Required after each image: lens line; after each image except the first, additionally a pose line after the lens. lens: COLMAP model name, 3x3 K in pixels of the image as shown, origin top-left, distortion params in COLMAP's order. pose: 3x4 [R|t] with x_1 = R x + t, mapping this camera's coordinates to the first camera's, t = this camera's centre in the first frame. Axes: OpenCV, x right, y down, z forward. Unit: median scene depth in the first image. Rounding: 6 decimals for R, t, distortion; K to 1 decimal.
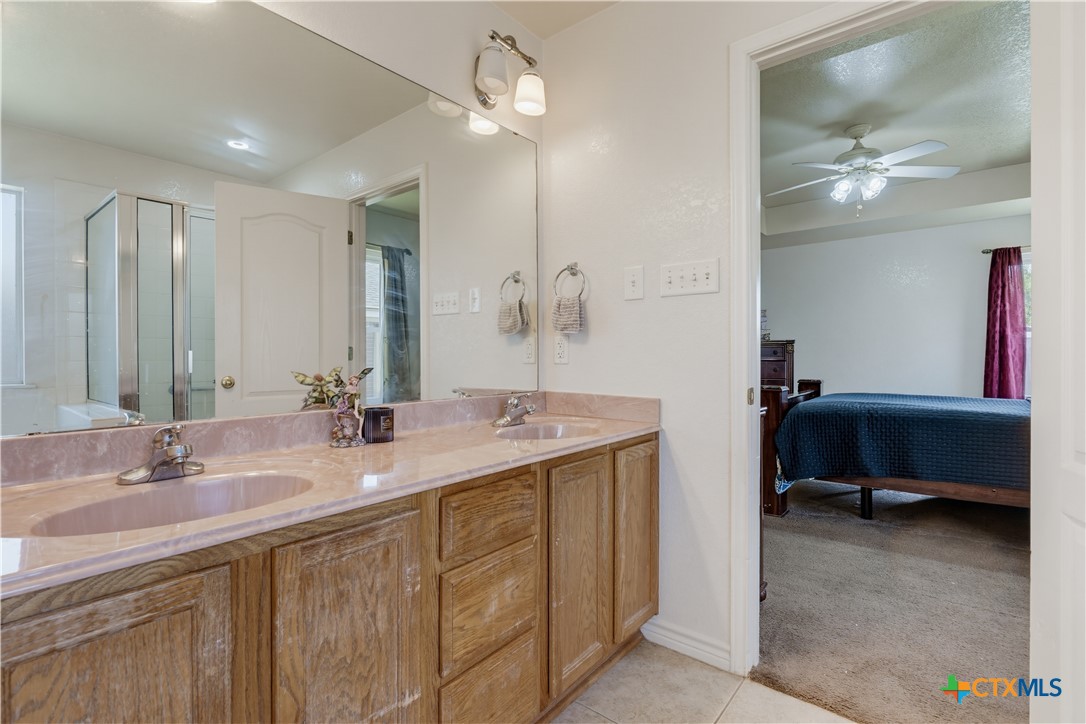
lens RADIAL K [[497.0, 0, 538.8], [0, 497.0, 360.4], [0, 0, 1]] dist [-0.010023, 0.000291]
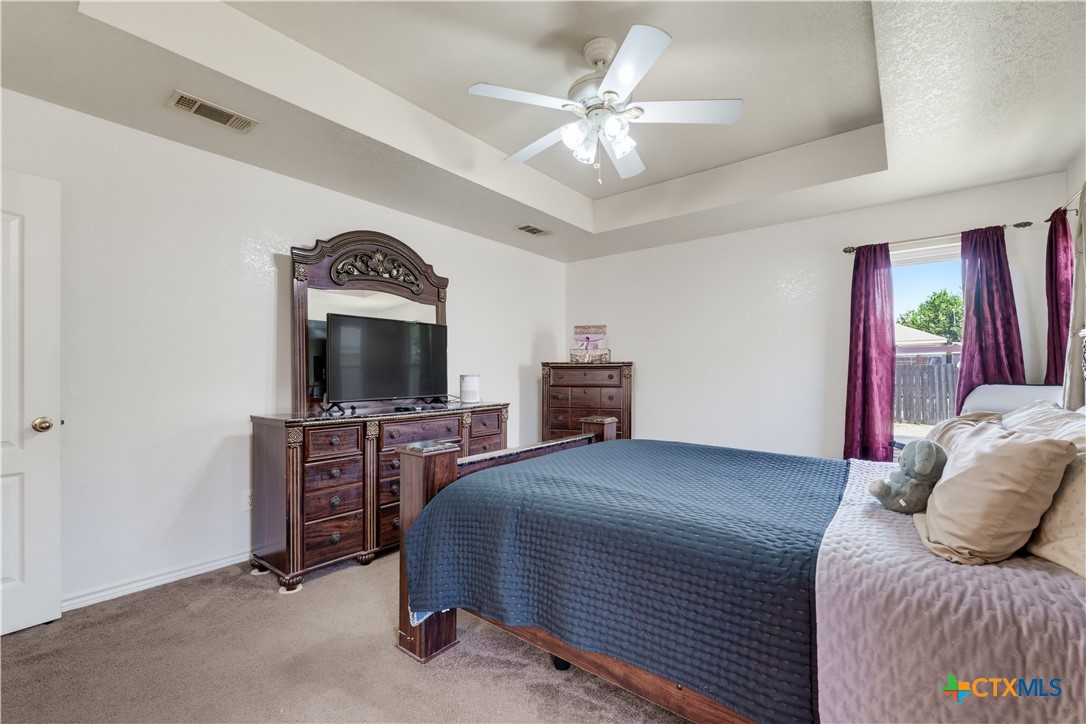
lens RADIAL K [[457.7, 0, 541.7], [0, 457.7, 371.2], [0, 0, 1]] dist [-0.011108, 0.001182]
pose [[0.999805, 0.001991, 0.019643, 0.421456], [-0.001817, 0.999959, -0.008865, -0.022492], [-0.019660, 0.008828, 0.999768, 0.298007]]
